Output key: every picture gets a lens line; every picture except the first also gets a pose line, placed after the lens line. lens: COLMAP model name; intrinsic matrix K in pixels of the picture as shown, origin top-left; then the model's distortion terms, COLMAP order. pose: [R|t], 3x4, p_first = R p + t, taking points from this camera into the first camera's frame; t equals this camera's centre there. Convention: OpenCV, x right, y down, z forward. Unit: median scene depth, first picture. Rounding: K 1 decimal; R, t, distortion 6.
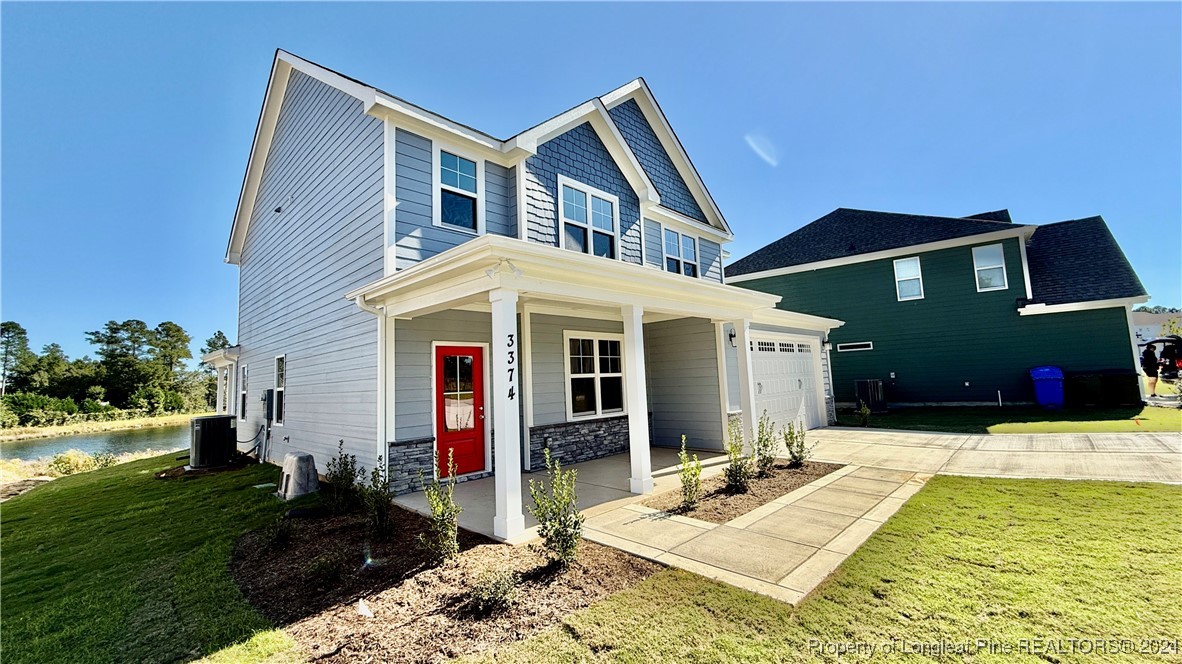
lens RADIAL K [[481.0, 0, 591.9], [0, 481.0, 330.2], [0, 0, 1]] dist [-0.009084, 0.000392]
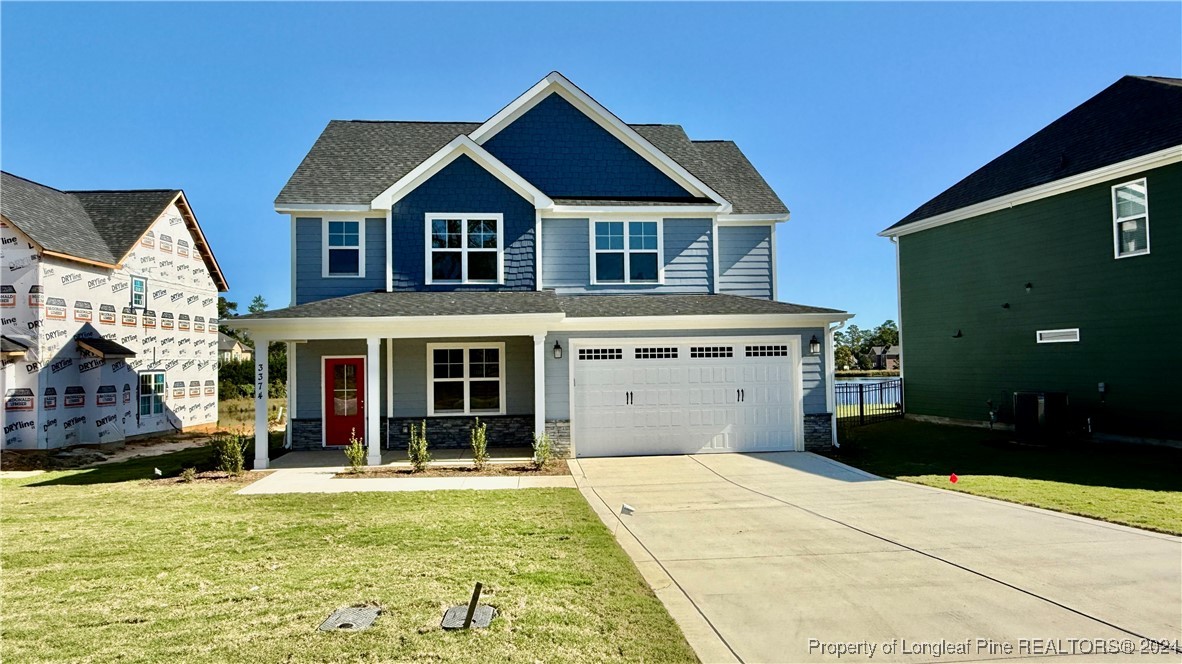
lens RADIAL K [[784.5, 0, 586.5], [0, 784.5, 331.8], [0, 0, 1]] dist [-0.024109, 0.038049]
pose [[0.751011, 0.005423, -0.660267, 1.502400], [0.054227, 0.996082, 0.069862, -0.140504], [0.658059, -0.088271, 0.747775, -0.229690]]
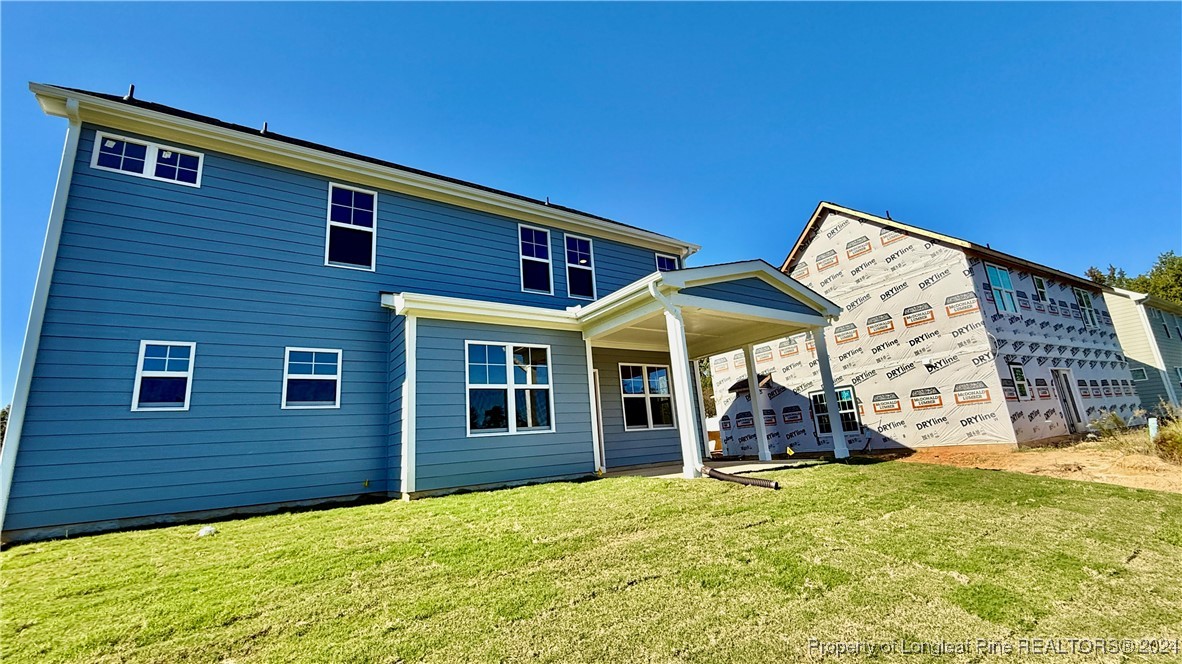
lens RADIAL K [[481.0, 0, 593.4], [0, 481.0, 331.1], [0, 0, 1]] dist [-0.009084, 0.000392]
pose [[-0.972588, 0.159547, 0.169165, -1.099429], [0.092599, 0.933053, -0.347617, 0.461372], [-0.213301, -0.322424, -0.922250, 2.801905]]
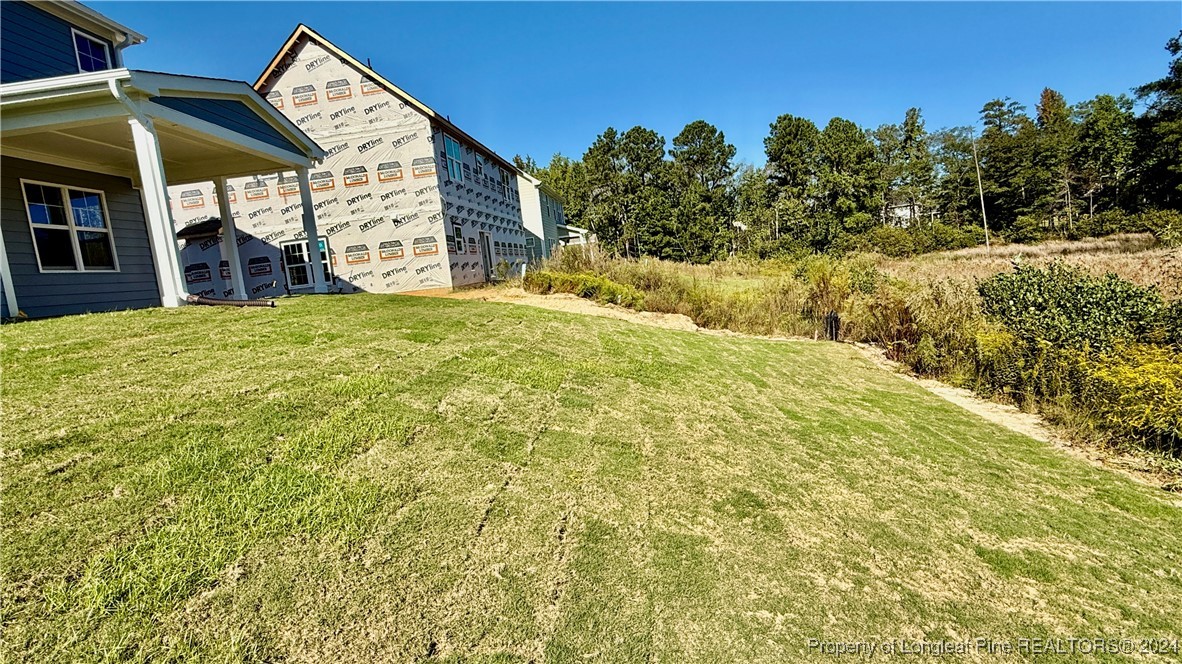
lens RADIAL K [[580.3, 0, 584.9], [0, 580.3, 333.1], [0, 0, 1]] dist [-0.002179, -0.000065]
pose [[-0.737833, 0.194583, -0.646328, -0.960992], [0.213633, 0.975641, 0.049848, 0.559650], [0.640284, -0.101298, -0.761430, 3.066953]]
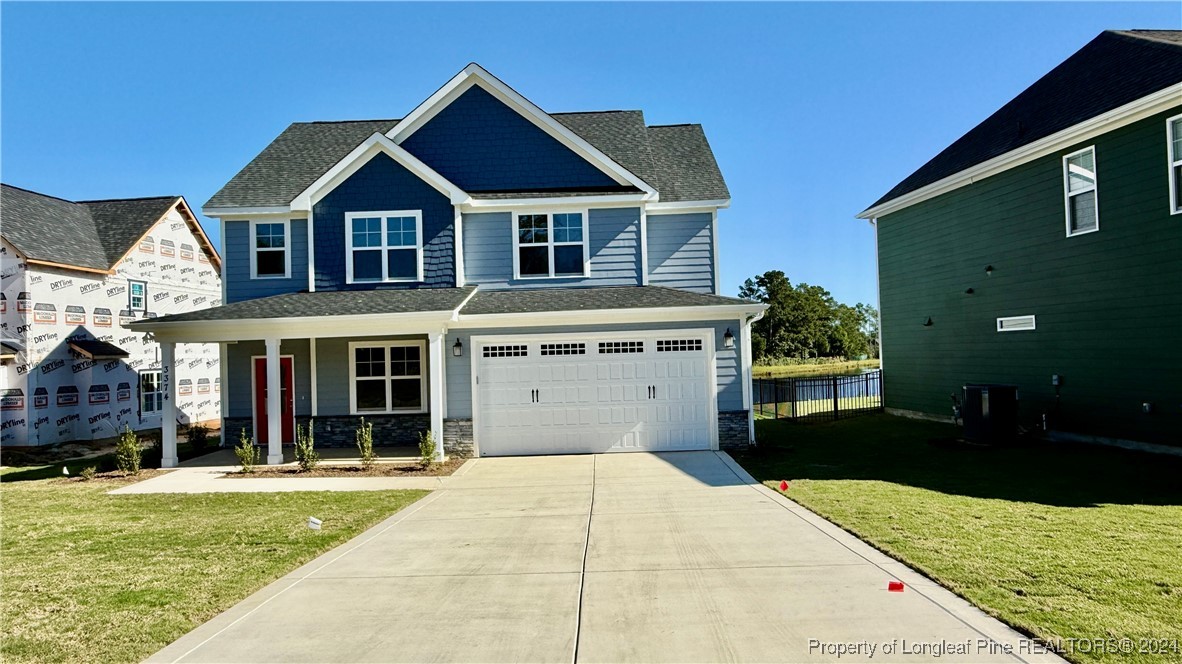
lens RADIAL K [[784.5, 0, 581.9], [0, 784.5, 332.7], [0, 0, 1]] dist [-0.024109, 0.038049]
pose [[0.667567, 0.003302, -0.744543, 1.760701], [0.080098, 0.993868, 0.076225, -0.123819], [0.740229, -0.110522, 0.663209, 0.094138]]
